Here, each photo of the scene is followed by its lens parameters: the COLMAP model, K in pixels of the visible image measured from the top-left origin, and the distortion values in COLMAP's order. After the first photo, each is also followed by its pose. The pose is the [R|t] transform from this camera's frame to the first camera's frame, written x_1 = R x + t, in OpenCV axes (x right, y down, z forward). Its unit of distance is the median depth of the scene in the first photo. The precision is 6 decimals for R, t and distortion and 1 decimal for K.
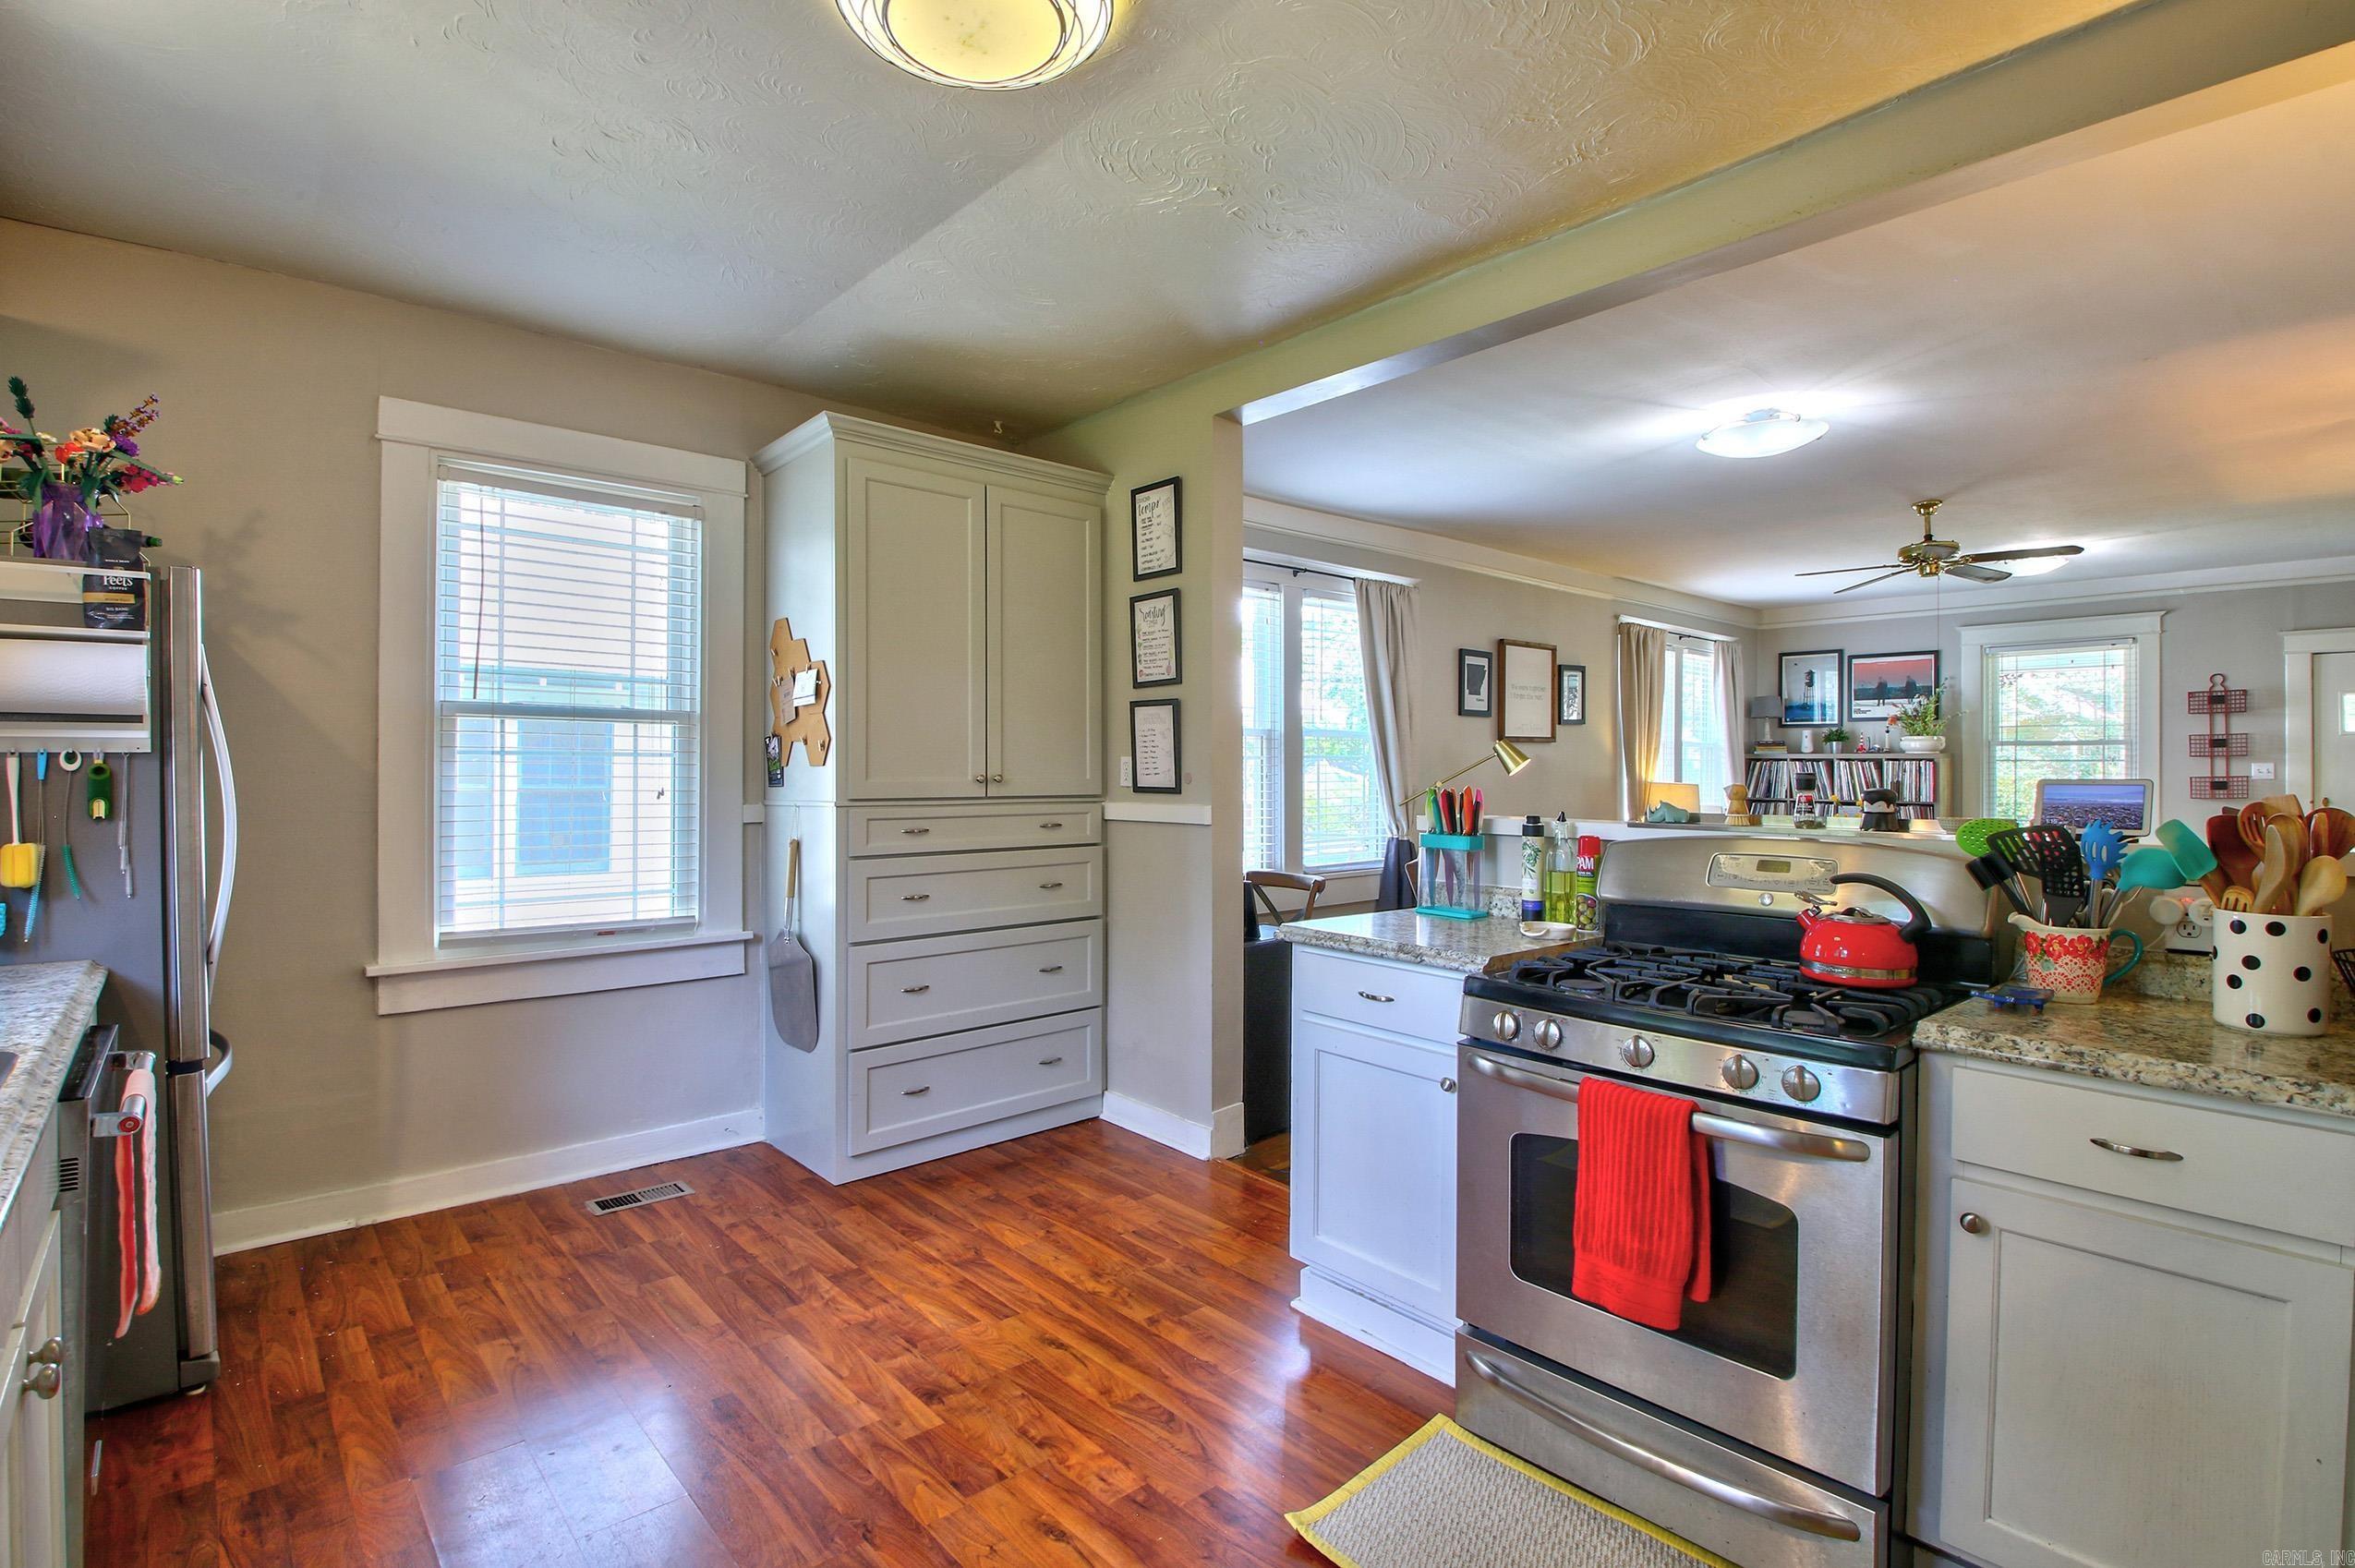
lens RADIAL K [[1098.7, 0, 1178.6], [0, 1098.7, 765.2], [0, 0, 1]] dist [0.005917, -0.021984]
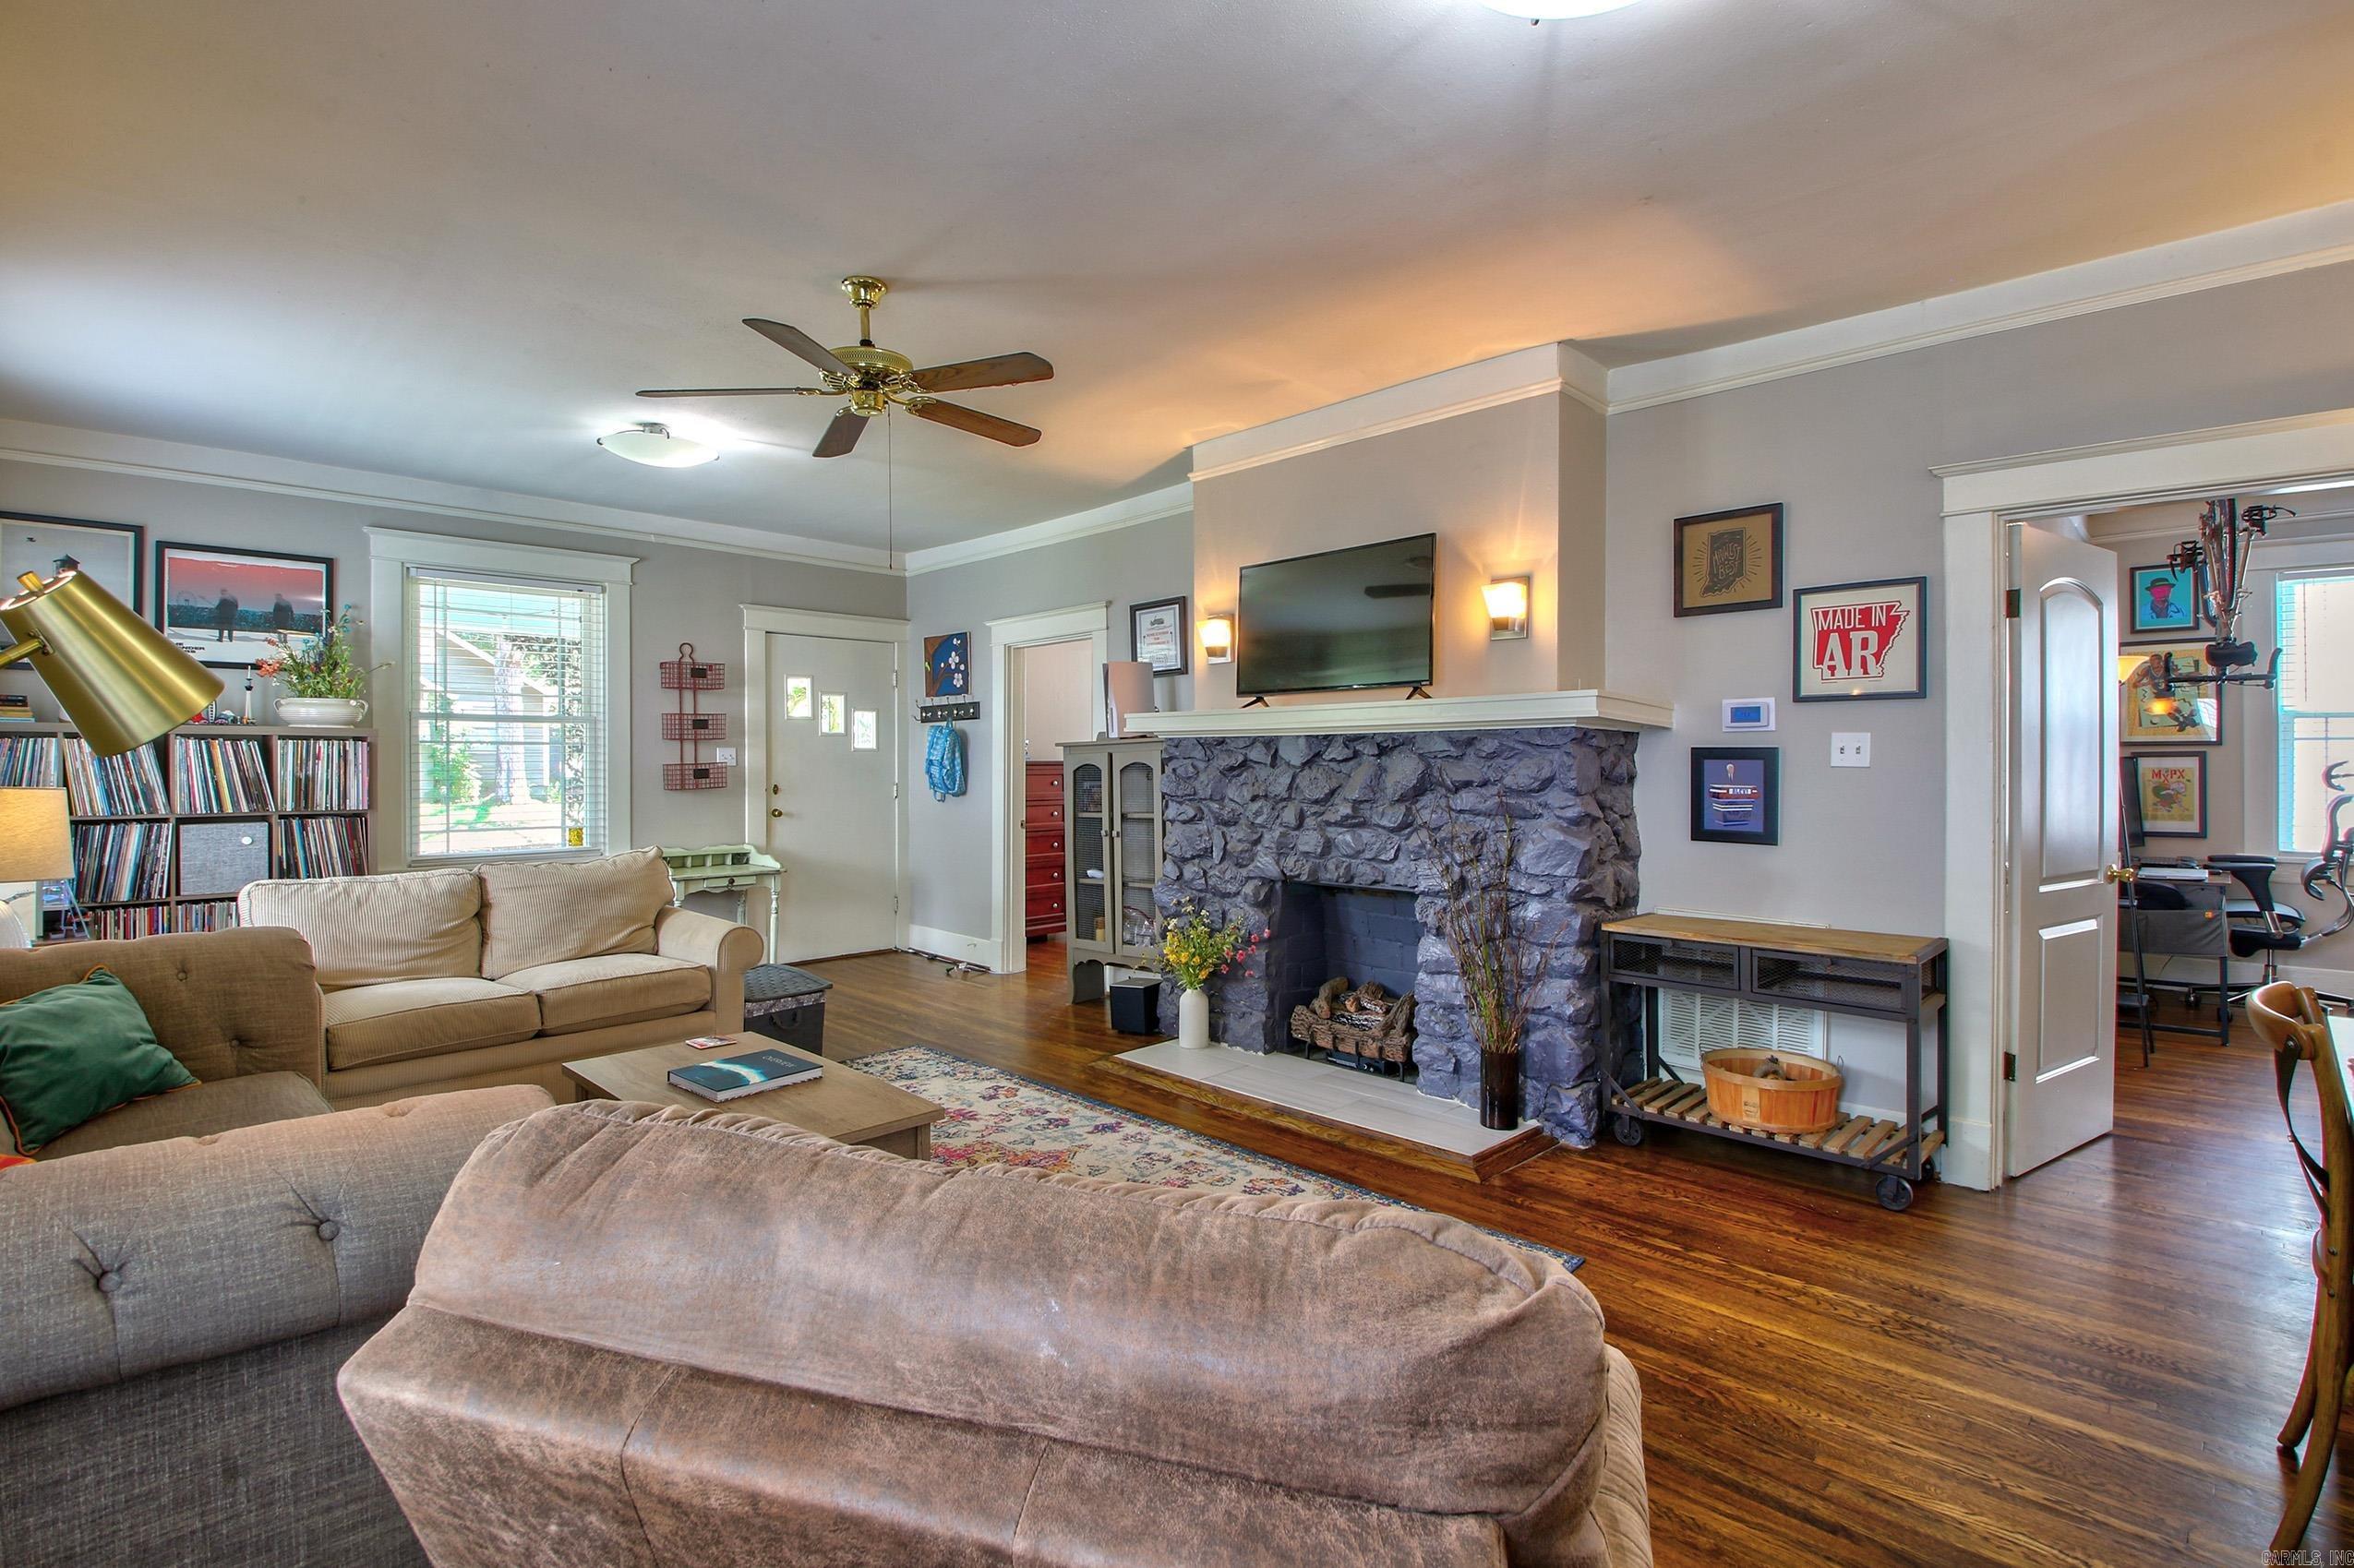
lens RADIAL K [[1087.6, 0, 1177.7], [0, 1087.6, 768.8], [0, 0, 1]] dist [0.022998, -0.035250]
pose [[-0.064868, -0.008041, 0.997861, 0.133901], [0.000778, 0.999967, 0.008108, 0.014287], [-0.997894, 0.001303, -0.064859, 1.214996]]
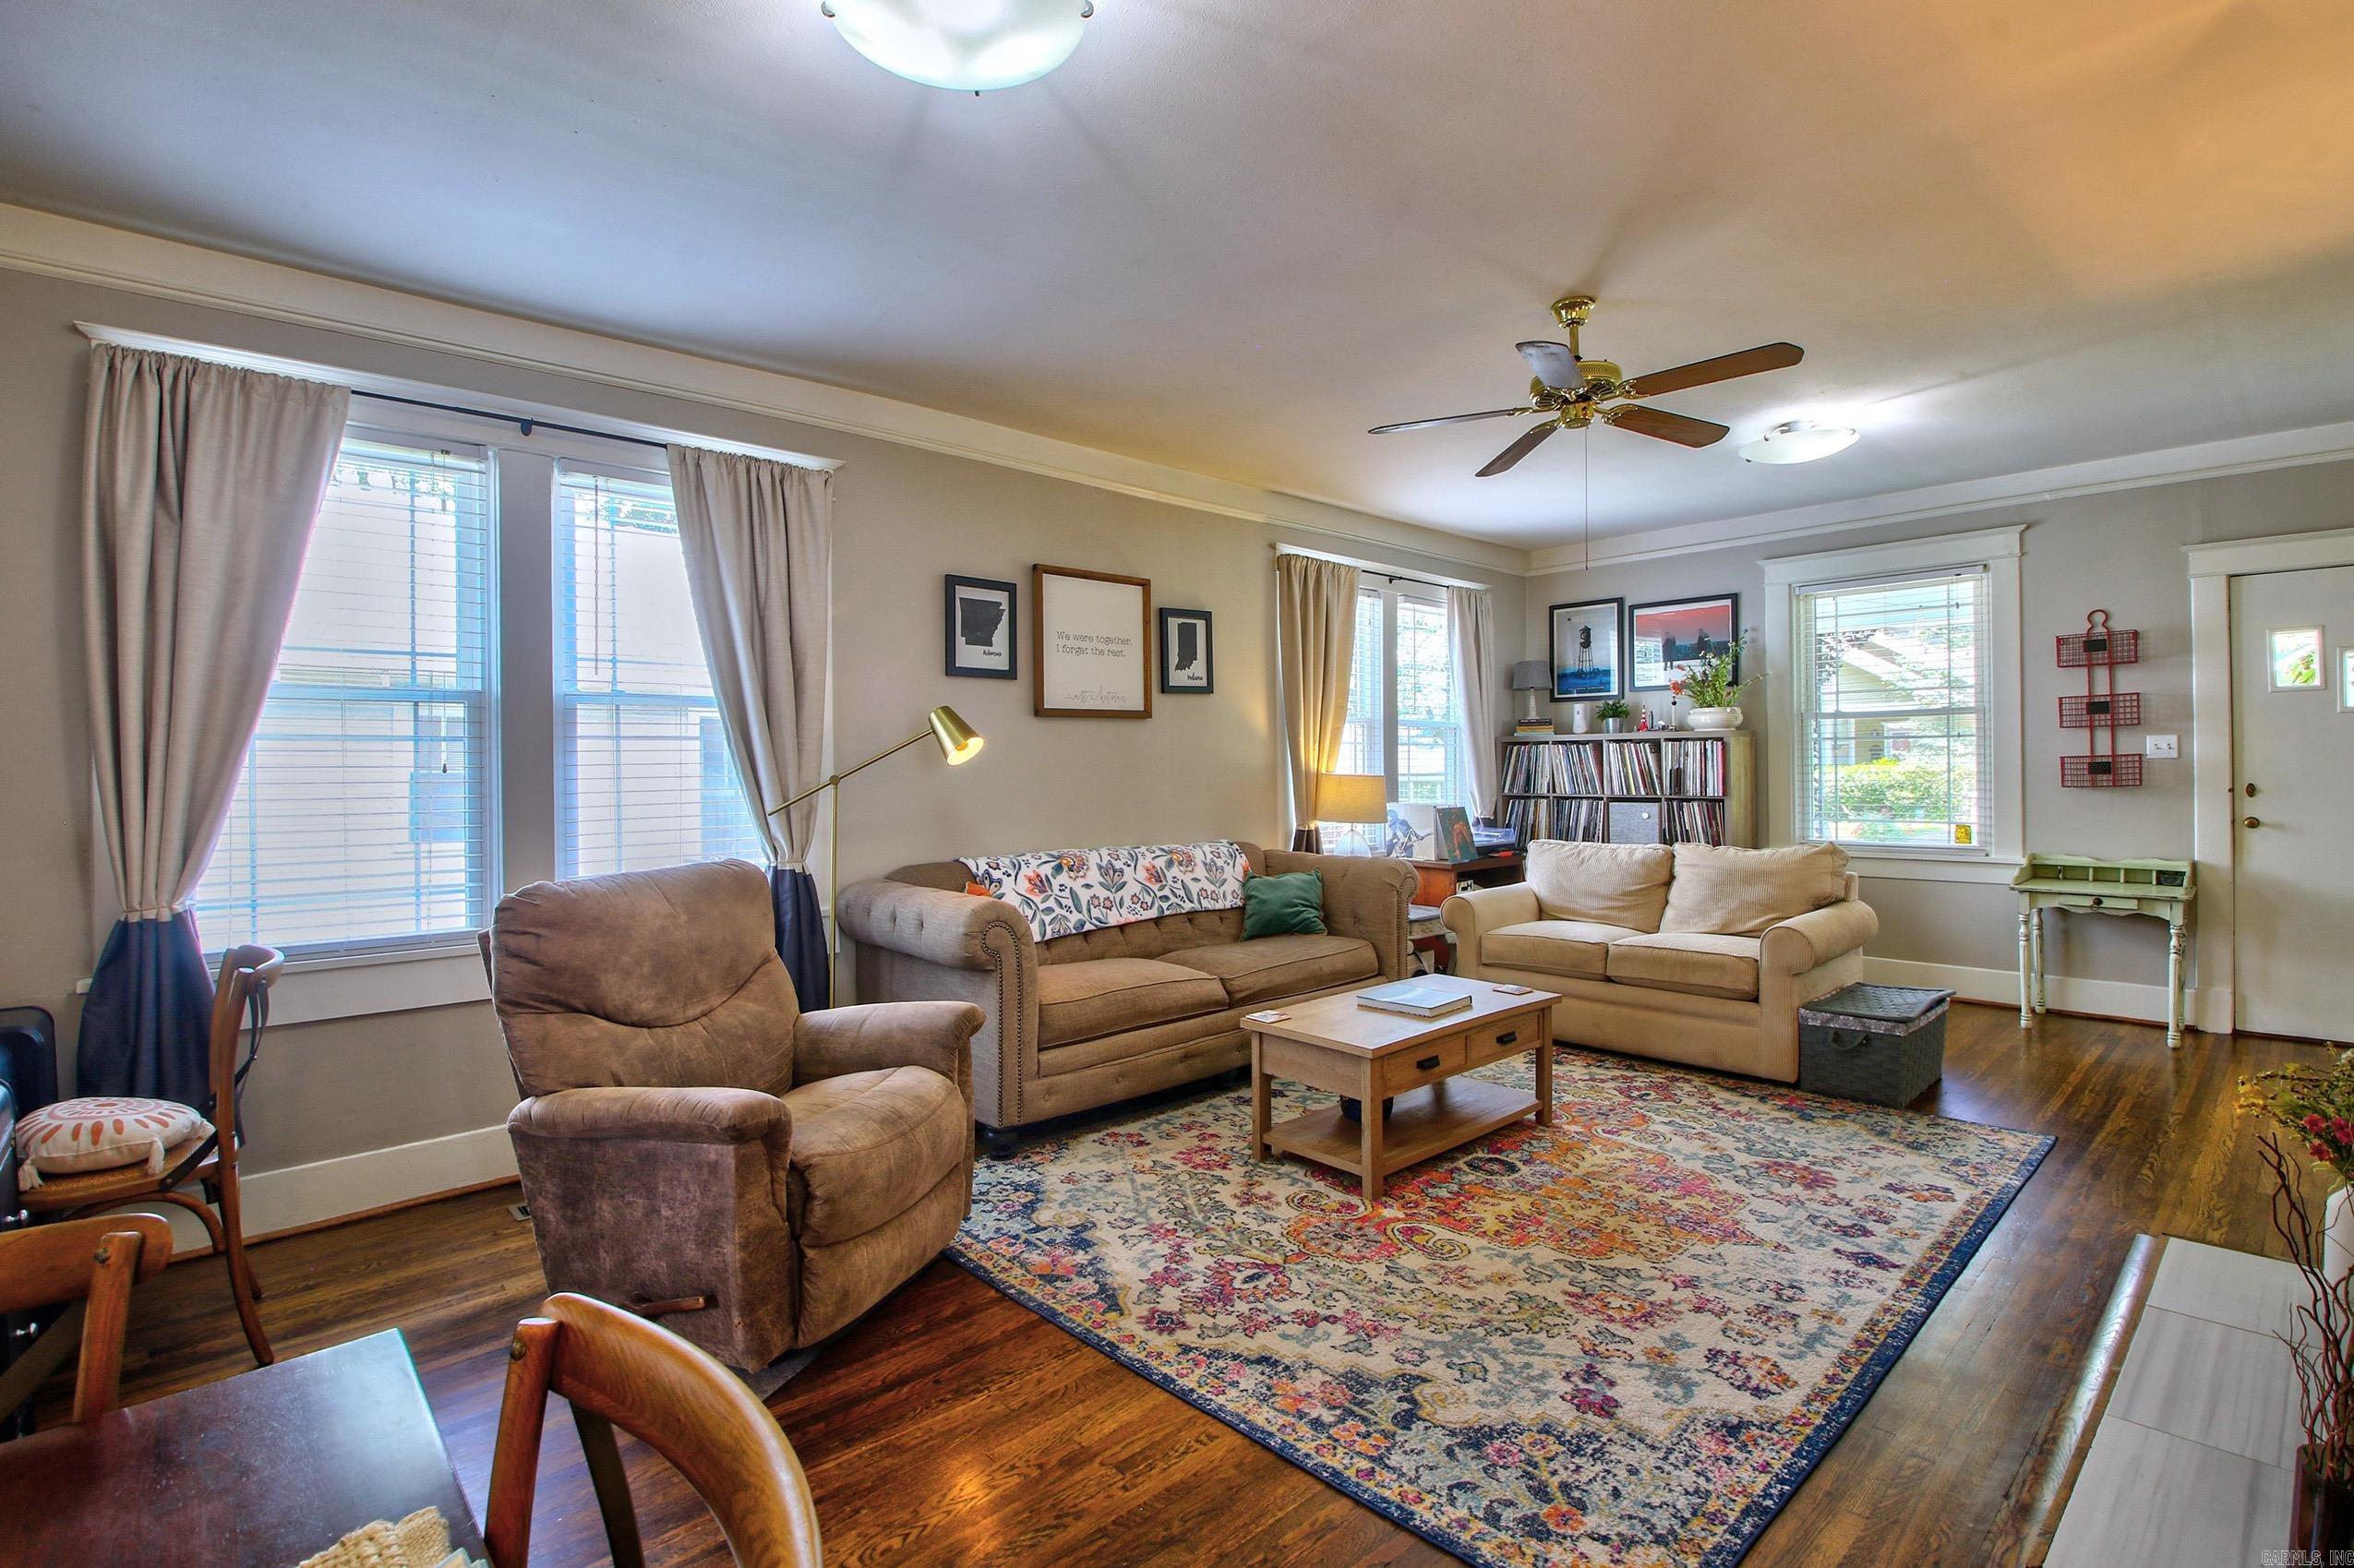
lens RADIAL K [[1087.6, 0, 1177.7], [0, 1087.6, 768.8], [0, 0, 1]] dist [0.022998, -0.035250]
pose [[0.999693, -0.012239, 0.021559, 0.622701], [0.012175, 0.999921, 0.003109, 0.017194], [-0.021595, -0.002846, 0.999763, 0.555857]]
